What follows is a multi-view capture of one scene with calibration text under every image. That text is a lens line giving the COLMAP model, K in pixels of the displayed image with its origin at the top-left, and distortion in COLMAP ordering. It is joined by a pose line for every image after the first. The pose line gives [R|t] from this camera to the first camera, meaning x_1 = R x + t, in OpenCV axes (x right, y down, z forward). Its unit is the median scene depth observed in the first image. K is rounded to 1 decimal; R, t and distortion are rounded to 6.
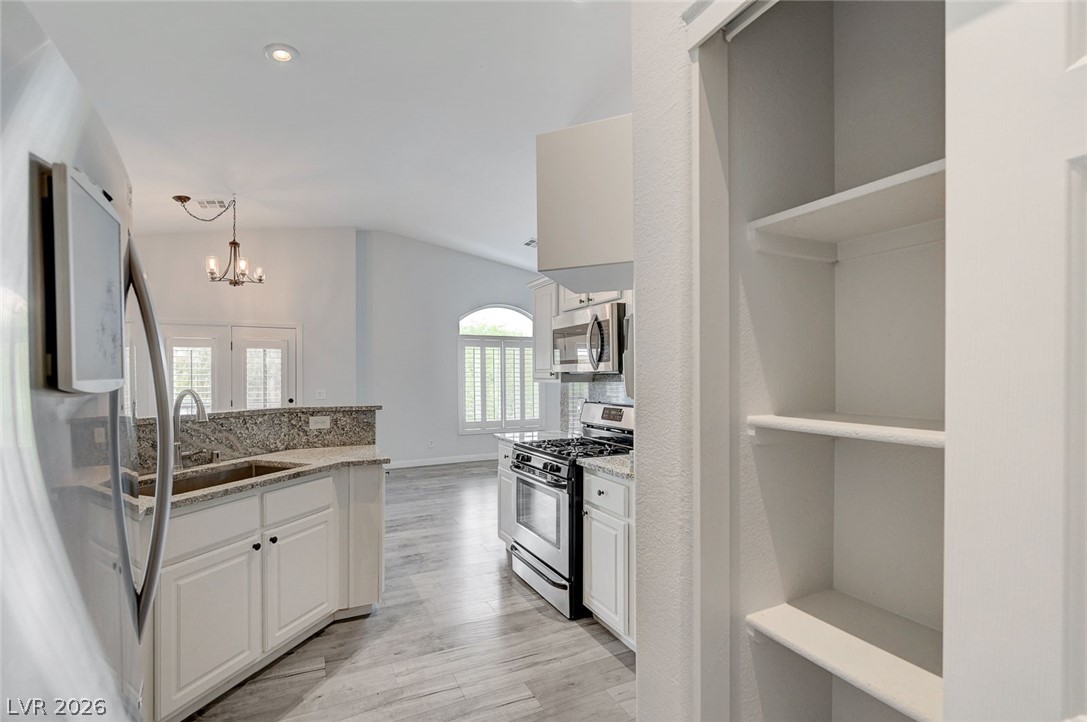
lens RADIAL K [[470.3, 0, 522.7], [0, 470.3, 378.5], [0, 0, 1]] dist [-0.017469, 0.000079]
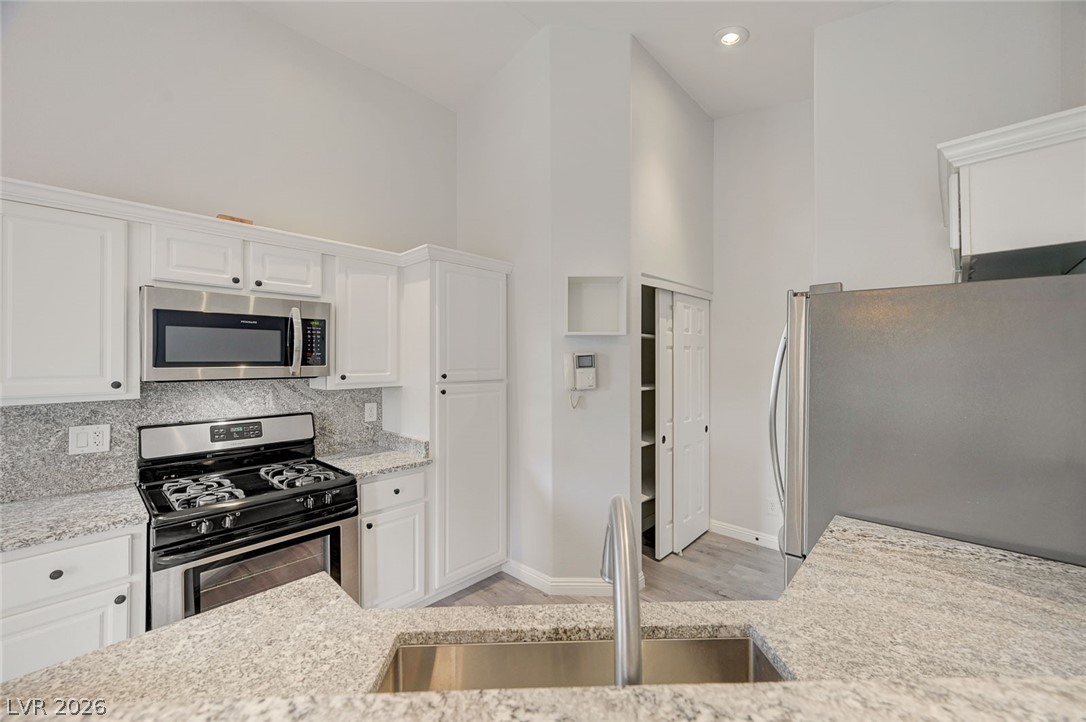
lens RADIAL K [[436.8, 0, 543.5], [0, 436.8, 358.8], [0, 0, 1]] dist [-0.002702, 0.001816]
pose [[-0.373972, 0.001876, 0.927438, -0.657819], [0.005164, 0.999987, 0.000060, -0.041178], [-0.927425, 0.004812, -0.373977, 0.797633]]
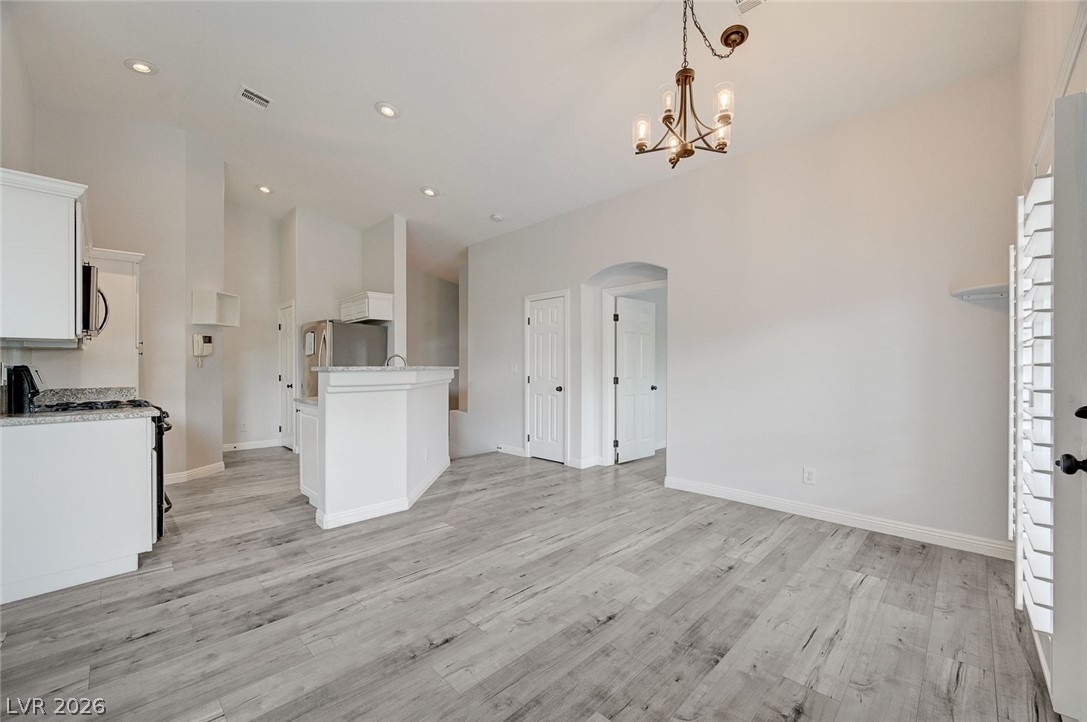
lens RADIAL K [[437.2, 0, 542.2], [0, 437.2, 363.9], [0, 0, 1]] dist [-0.002702, 0.001816]
pose [[-0.939964, 0.001435, -0.341269, -0.463274], [0.002766, 0.999990, -0.003413, 0.054499], [0.341261, -0.004152, -0.939959, 2.176336]]
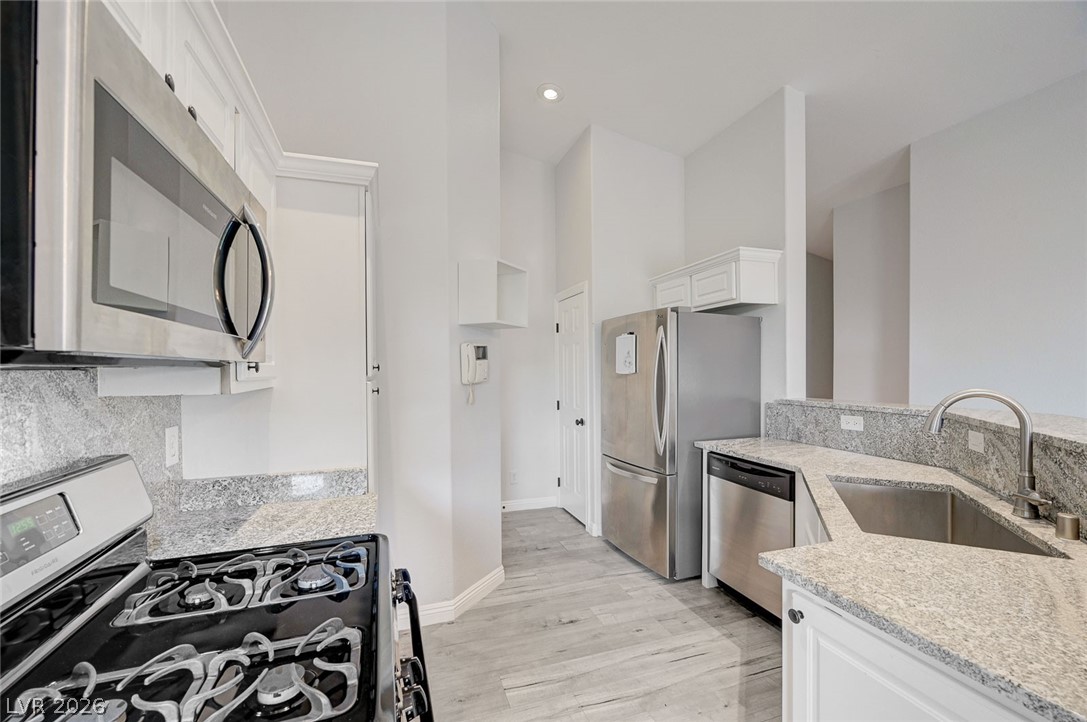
lens RADIAL K [[437.2, 0, 538.3], [0, 437.2, 367.8], [0, 0, 1]] dist [-0.002702, 0.001816]
pose [[-0.993770, 0.006189, 0.111277, -0.097868], [0.006474, 0.999977, 0.002206, -0.009337], [-0.111261, 0.002912, -0.993787, 1.190533]]
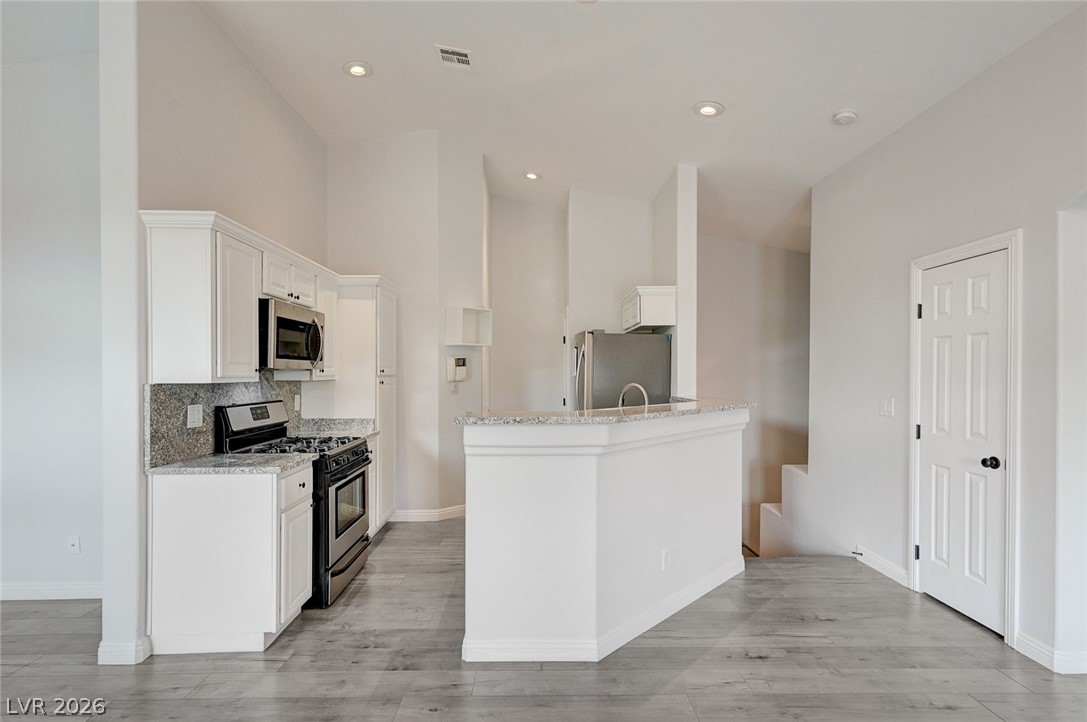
lens RADIAL K [[536.1, 0, 544.9], [0, 536.1, 375.3], [0, 0, 1]] dist [0.006733, -0.000148]
pose [[-0.914151, -0.002074, 0.405368, -0.775387], [0.000765, 0.999976, 0.006841, -0.007945], [-0.405372, 0.006564, -0.914128, 1.755769]]
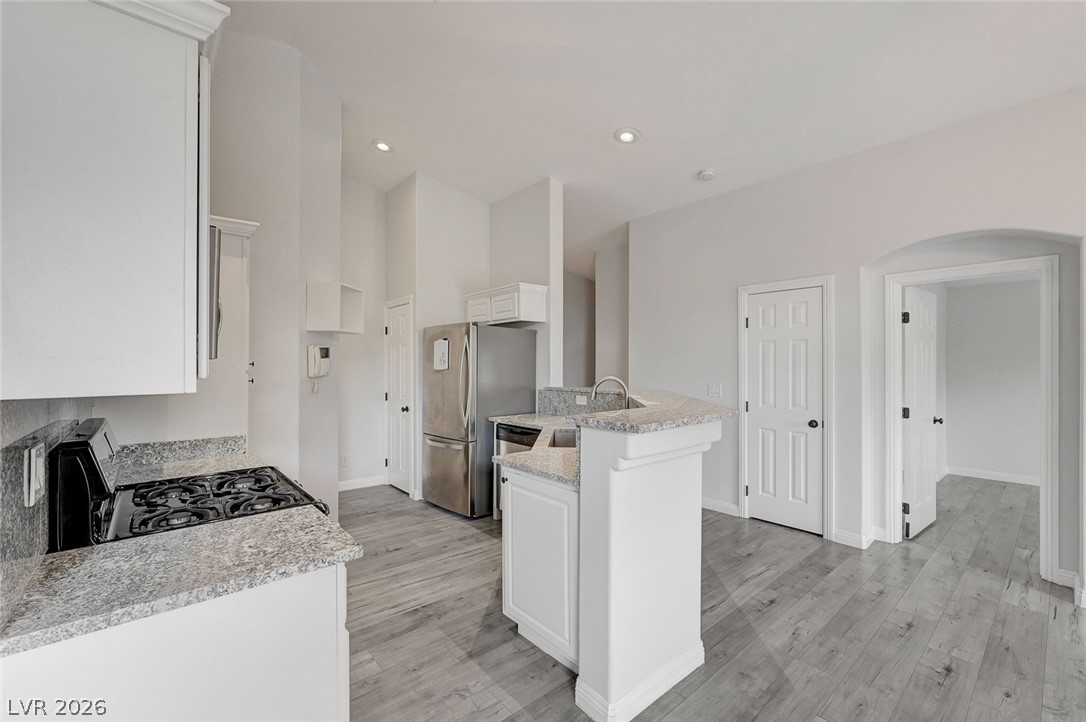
lens RADIAL K [[453.0, 0, 544.3], [0, 453.0, 359.9], [0, 0, 1]] dist [-0.004447, -0.000216]
pose [[-0.962883, -0.002142, -0.269910, -0.115382], [-0.000322, 0.999977, -0.006785, -0.012081], [0.269918, -0.006446, -0.962862, 1.568382]]
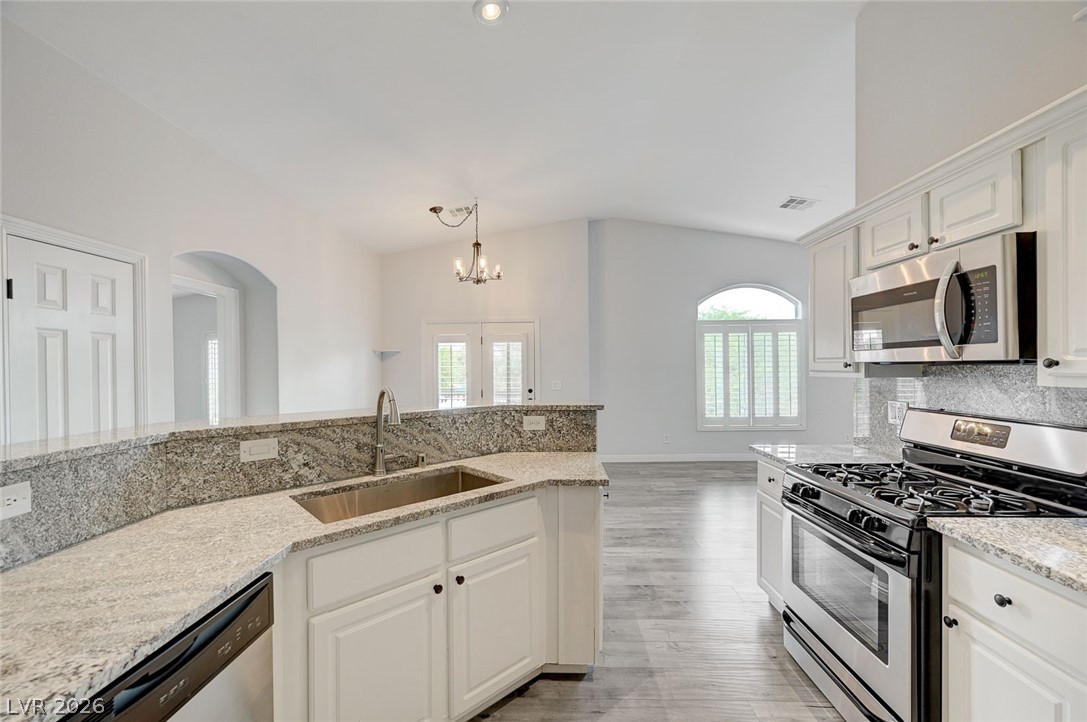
lens RADIAL K [[437.2, 0, 542.9], [0, 437.2, 367.2], [0, 0, 1]] dist [-0.002702, 0.001816]
pose [[0.891898, -0.005052, -0.452208, -0.047235], [0.004916, 0.999987, -0.001476, -0.008175], [0.452210, -0.000906, 0.891911, 0.266639]]
